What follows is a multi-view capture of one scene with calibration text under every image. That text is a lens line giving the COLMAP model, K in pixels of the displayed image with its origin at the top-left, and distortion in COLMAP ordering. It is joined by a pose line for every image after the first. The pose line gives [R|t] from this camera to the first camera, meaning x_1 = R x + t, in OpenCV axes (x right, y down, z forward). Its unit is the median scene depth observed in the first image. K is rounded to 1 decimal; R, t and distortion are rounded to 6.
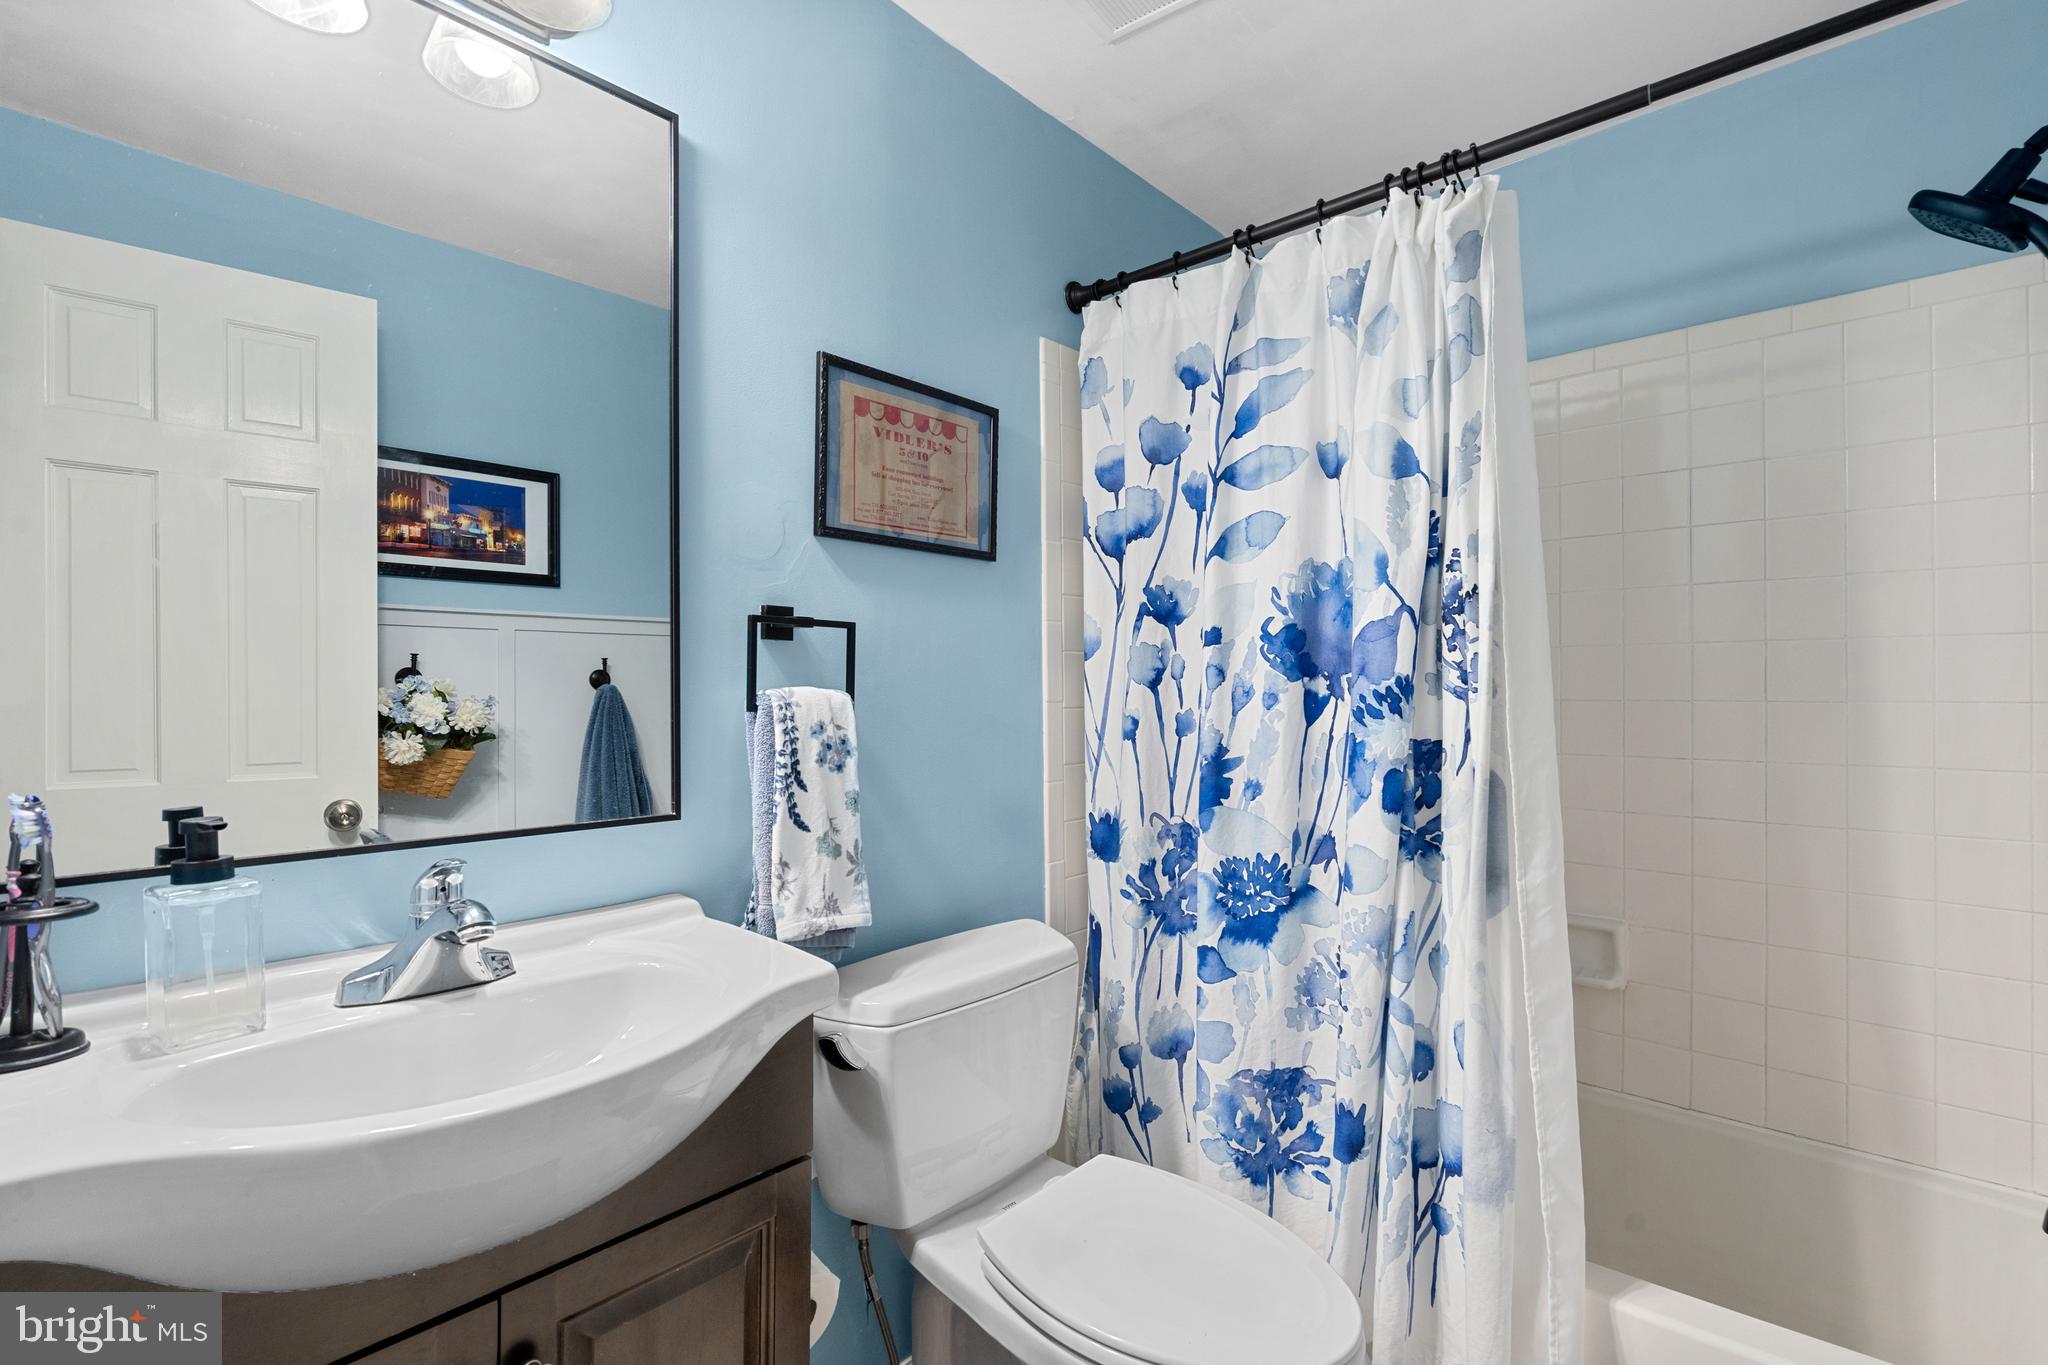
lens RADIAL K [[942.6, 0, 1022.2], [0, 942.6, 685.8], [0, 0, 1]] dist [-0.010107, 0.003107]
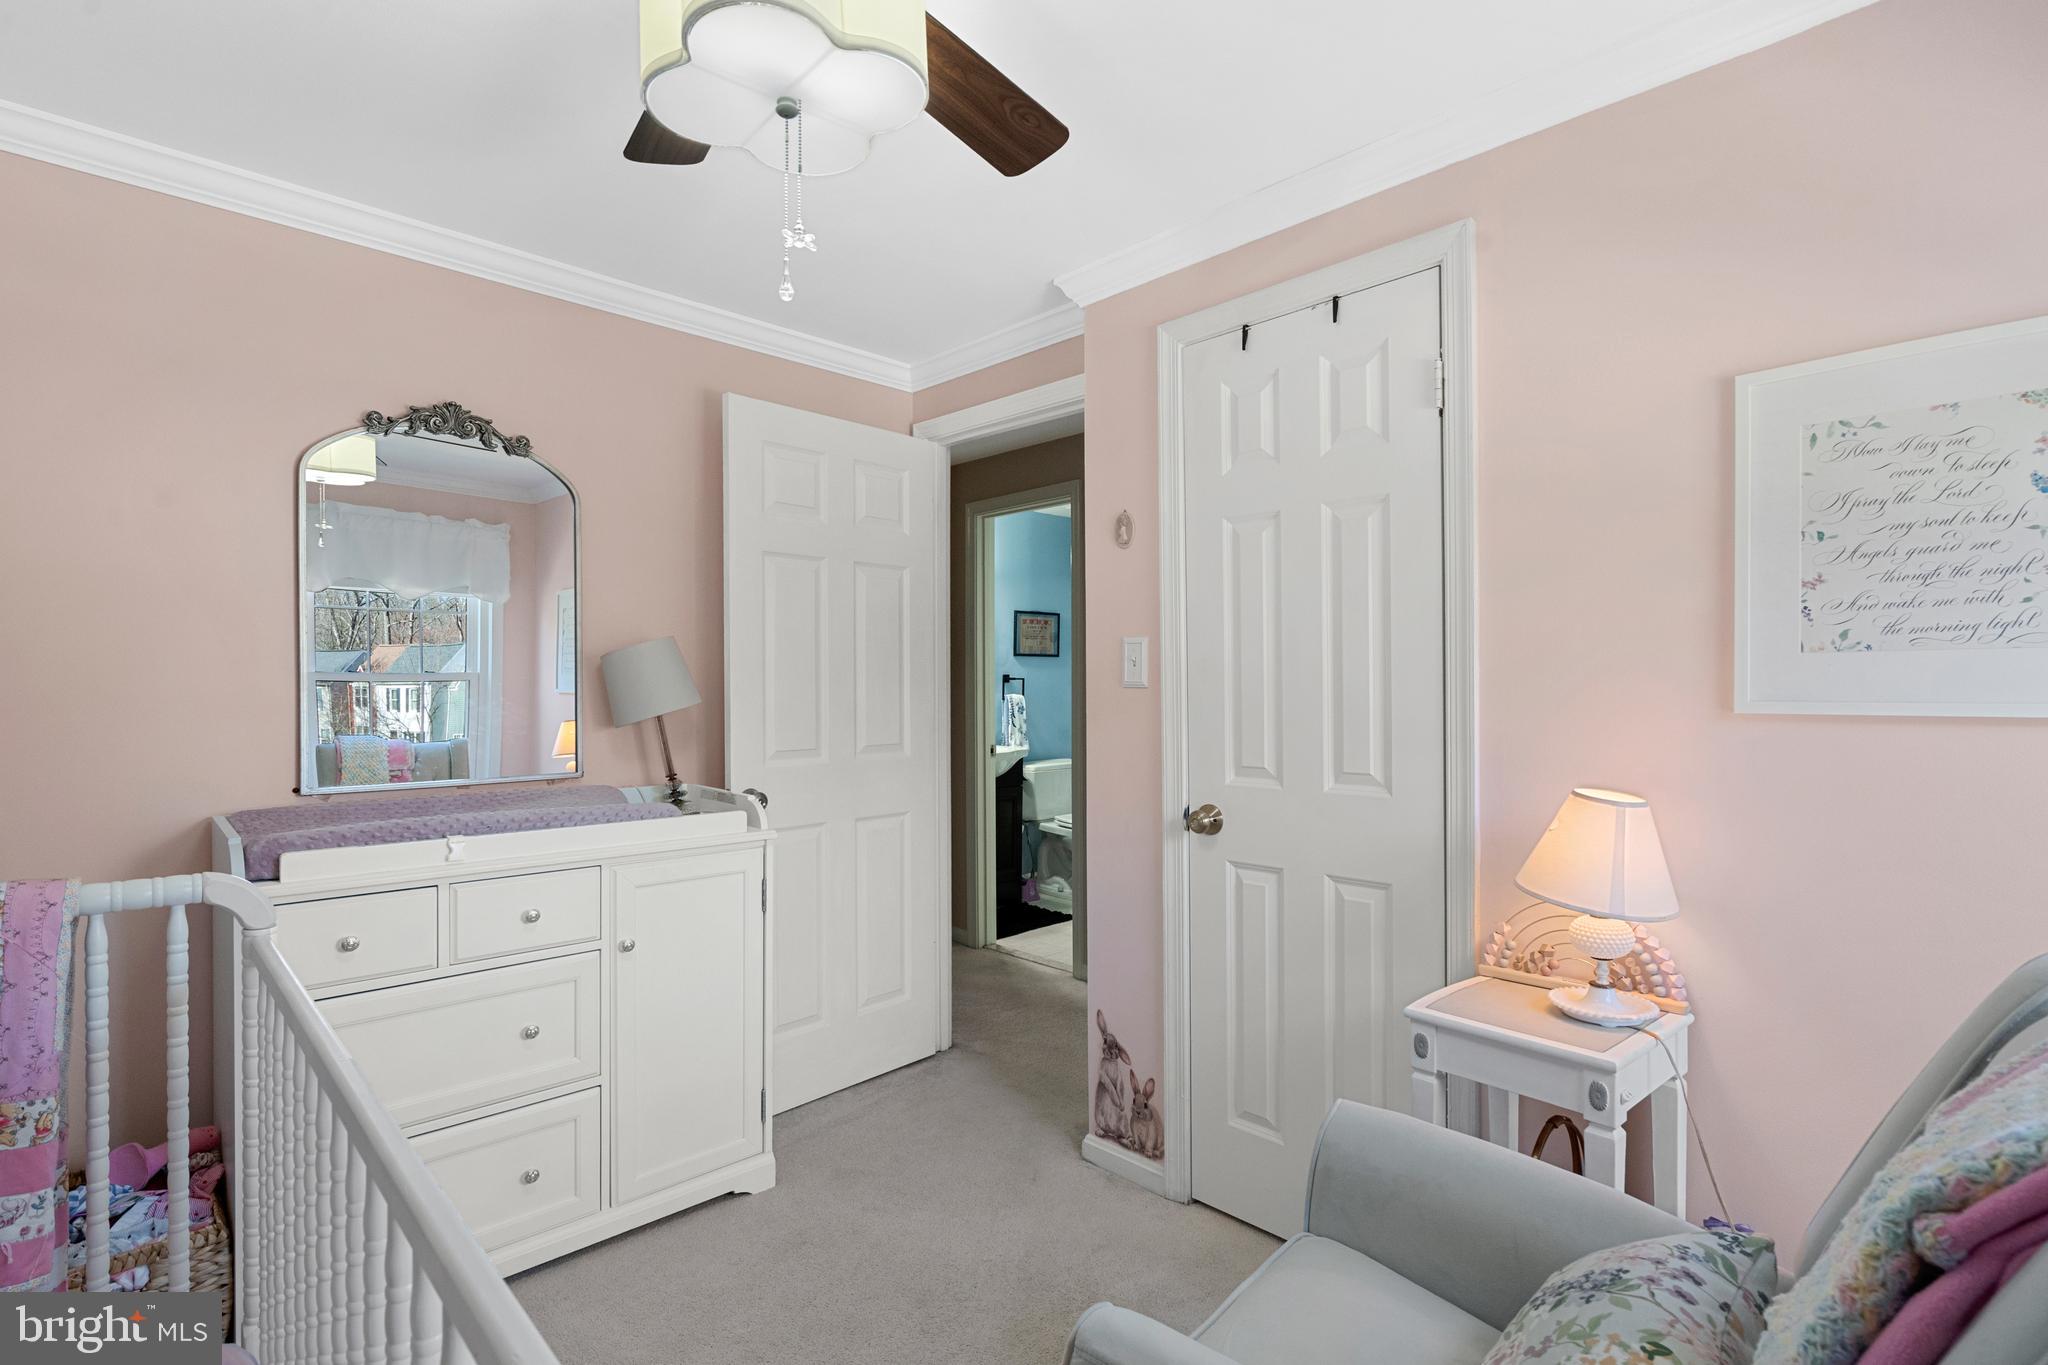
lens RADIAL K [[942.6, 0, 1026.2], [0, 942.6, 683.4], [0, 0, 1]] dist [-0.010107, 0.003107]
pose [[0.997460, -0.001886, -0.071210, 0.121855], [0.001573, 0.999989, -0.004460, -0.026441], [0.071217, 0.004337, 0.997451, -3.114968]]
